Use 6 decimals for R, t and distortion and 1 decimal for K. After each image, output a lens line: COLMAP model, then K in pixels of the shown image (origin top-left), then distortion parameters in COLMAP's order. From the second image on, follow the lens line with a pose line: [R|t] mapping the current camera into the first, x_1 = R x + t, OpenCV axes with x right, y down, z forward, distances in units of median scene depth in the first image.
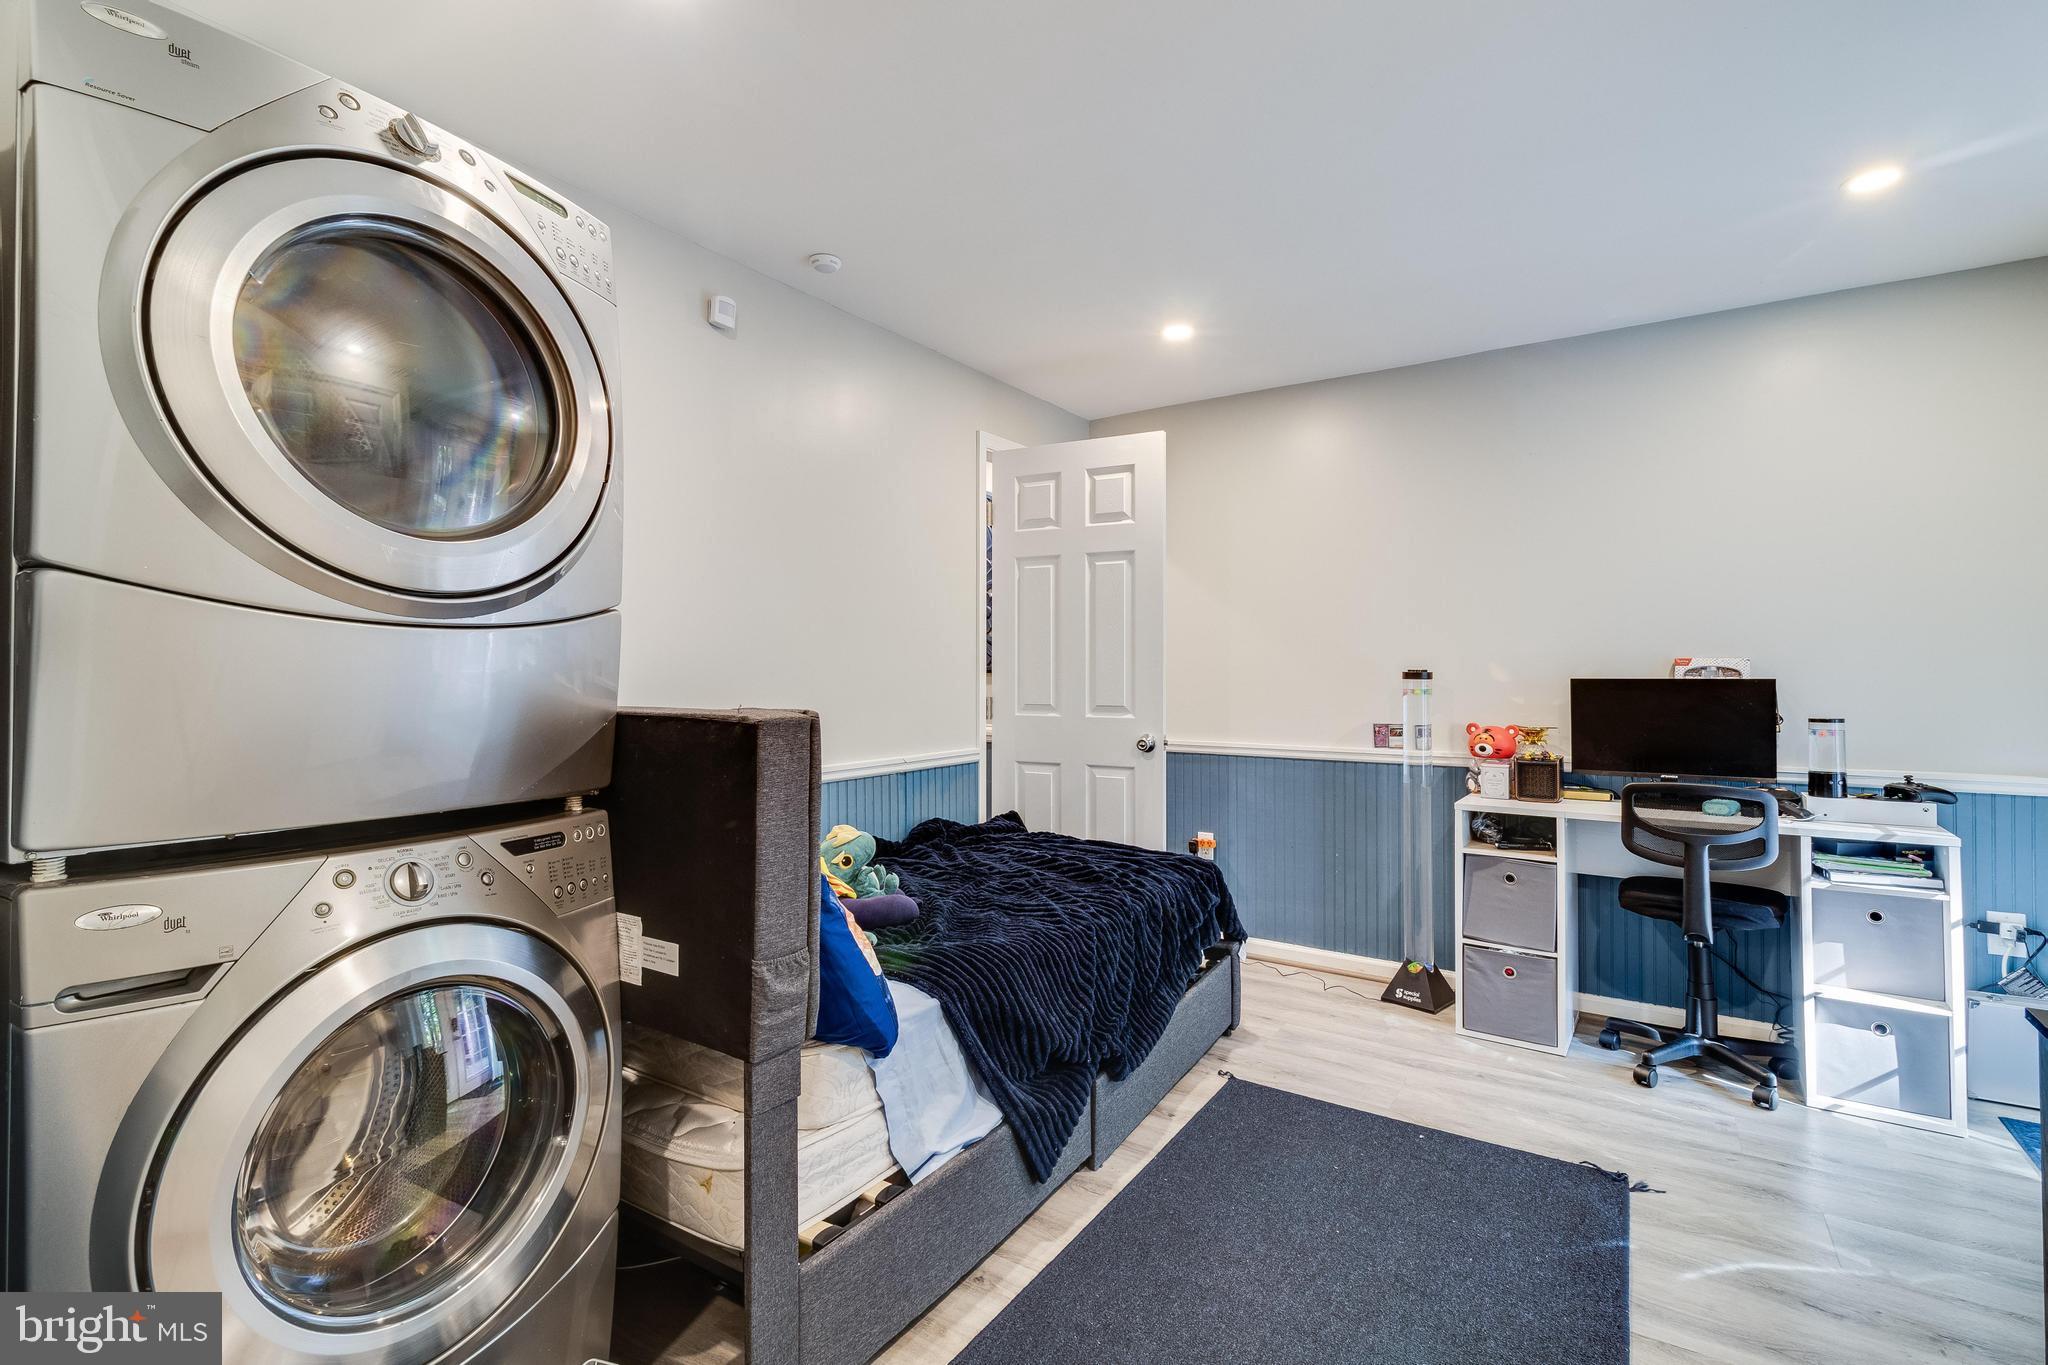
lens RADIAL K [[949.2, 0, 1029.3], [0, 949.2, 673.9], [0, 0, 1]] dist [0.000536, -0.000075]
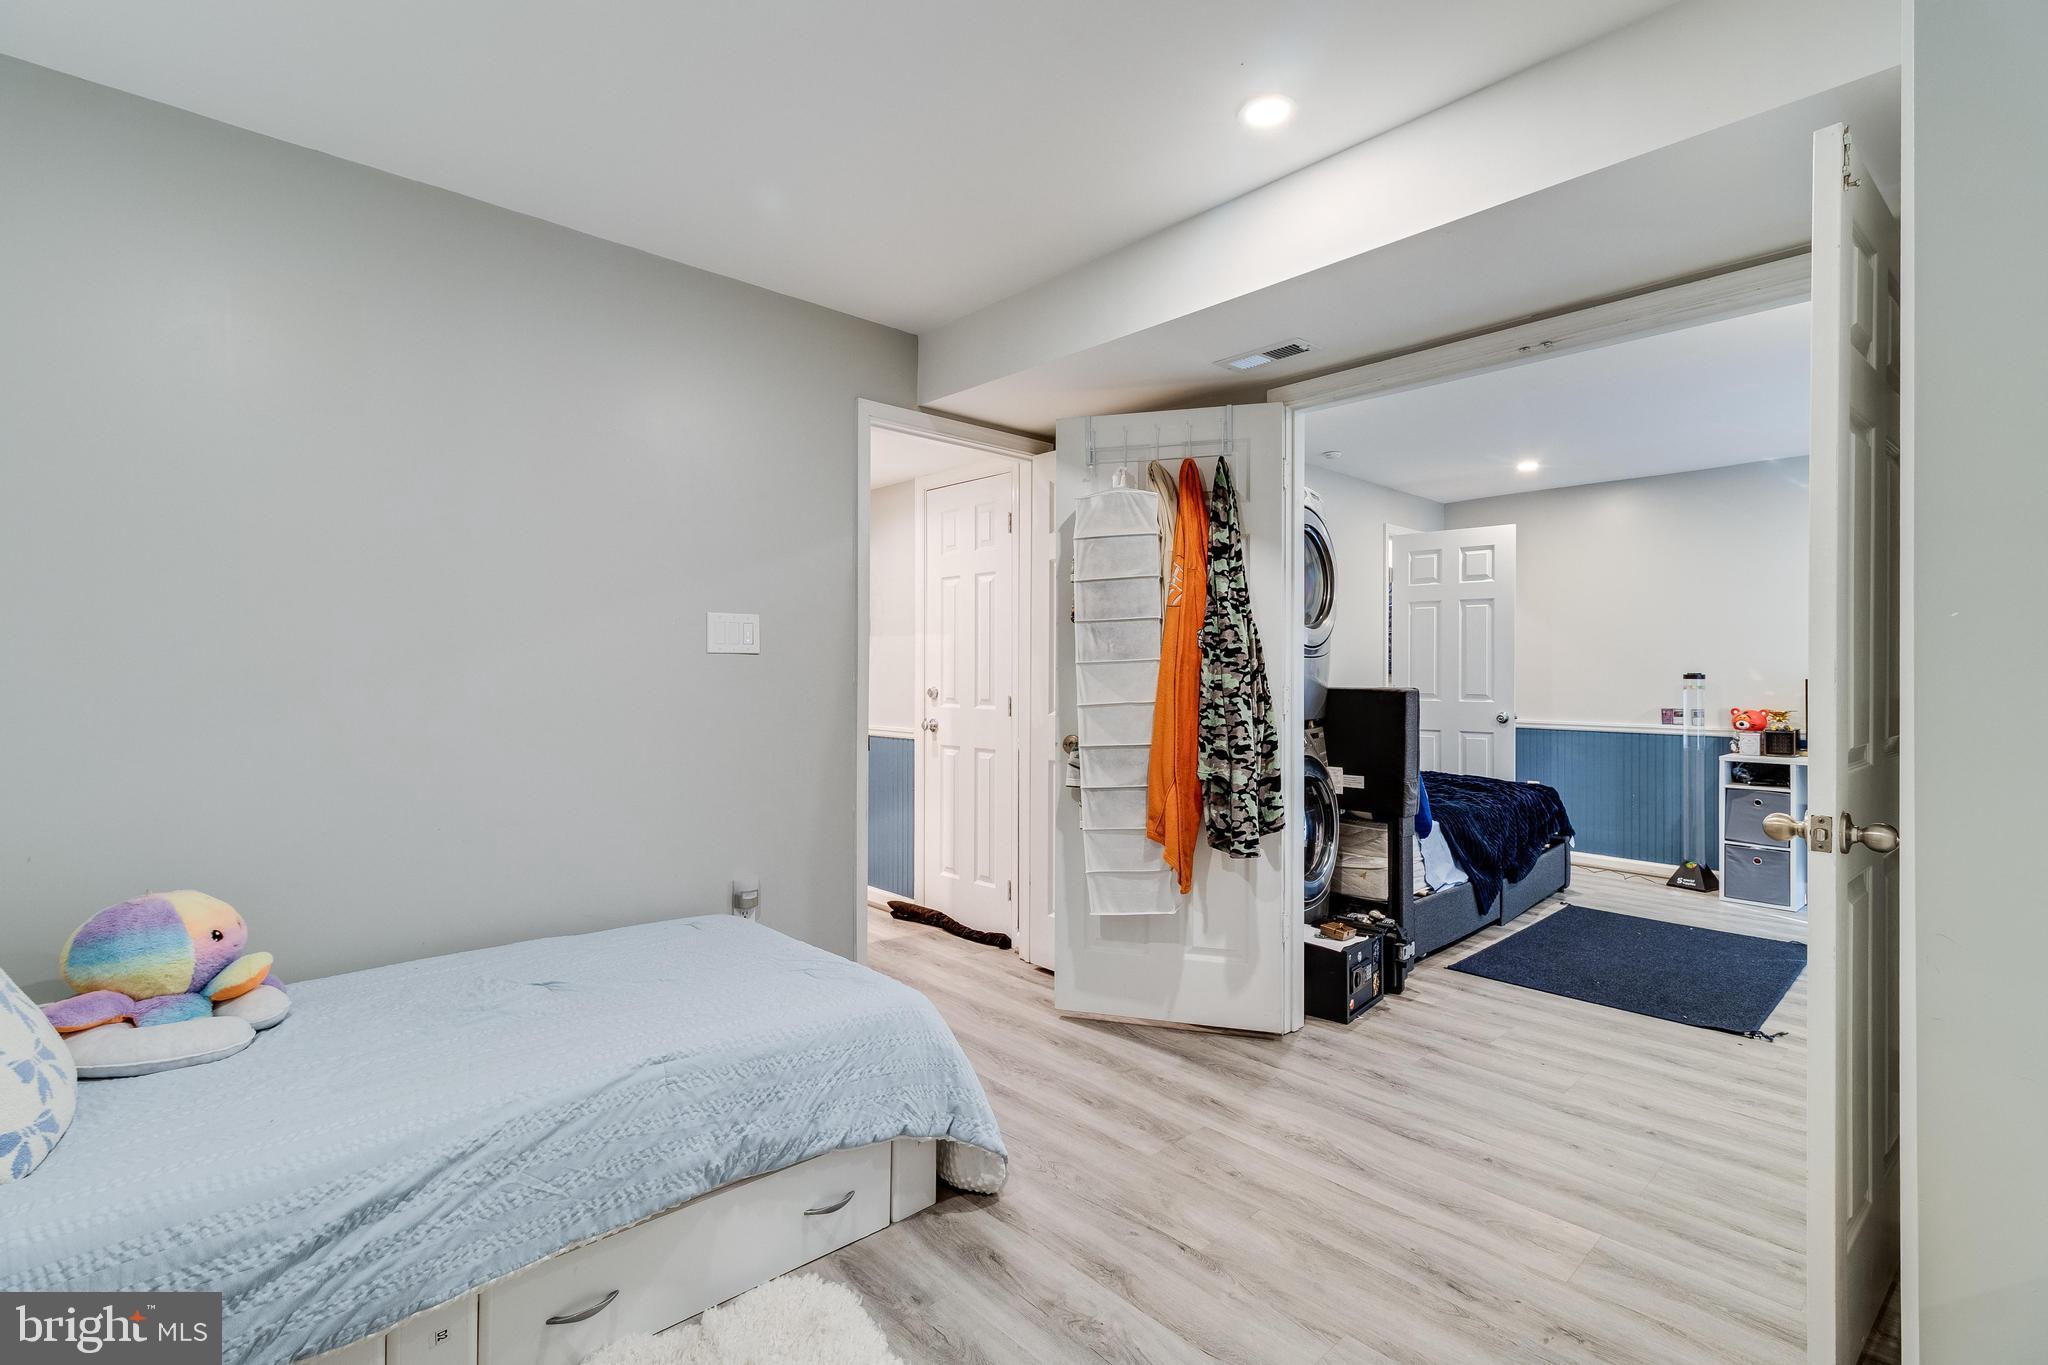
lens RADIAL K [[949.2, 0, 1014.9], [0, 949.2, 675.9], [0, 0, 1]] dist [0.000536, -0.000075]
pose [[0.970103, 0.005536, -0.242630, -0.297591], [-0.005263, 0.999985, 0.001773, 0.003316], [0.242636, -0.000443, 0.970117, -0.790376]]
